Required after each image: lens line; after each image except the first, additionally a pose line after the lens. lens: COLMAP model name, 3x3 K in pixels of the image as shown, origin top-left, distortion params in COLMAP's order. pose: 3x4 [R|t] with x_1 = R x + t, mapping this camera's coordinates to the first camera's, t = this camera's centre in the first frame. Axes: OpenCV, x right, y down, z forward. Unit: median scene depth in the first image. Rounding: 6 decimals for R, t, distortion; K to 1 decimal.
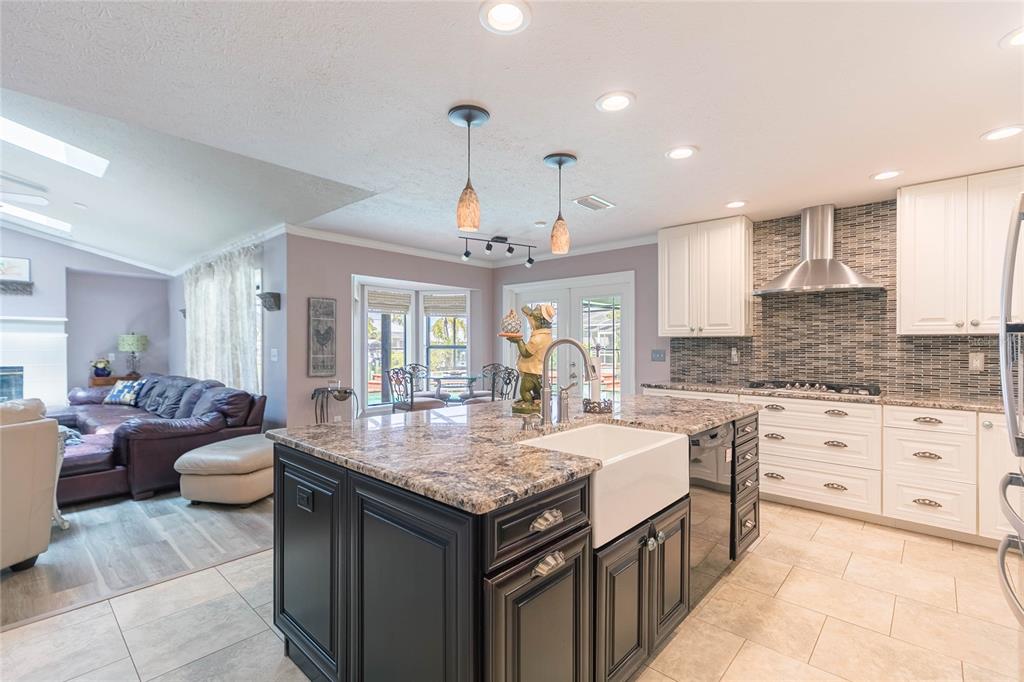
lens RADIAL K [[464.3, 0, 515.9], [0, 464.3, 345.2], [0, 0, 1]] dist [0.002491, -0.000163]
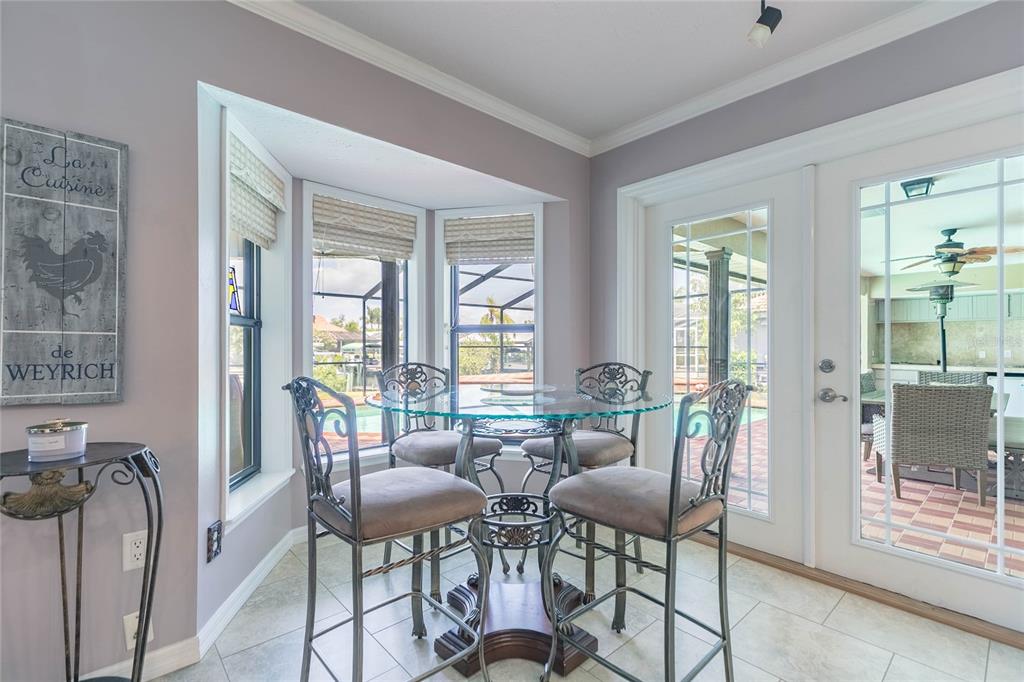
lens RADIAL K [[464.3, 0, 515.9], [0, 464.3, 345.2], [0, 0, 1]] dist [0.002491, -0.000163]
pose [[0.995295, -0.006248, -0.096690, -0.082760], [0.005713, 0.999967, -0.005804, 0.025266], [0.096723, 0.005225, 0.995298, 0.551013]]
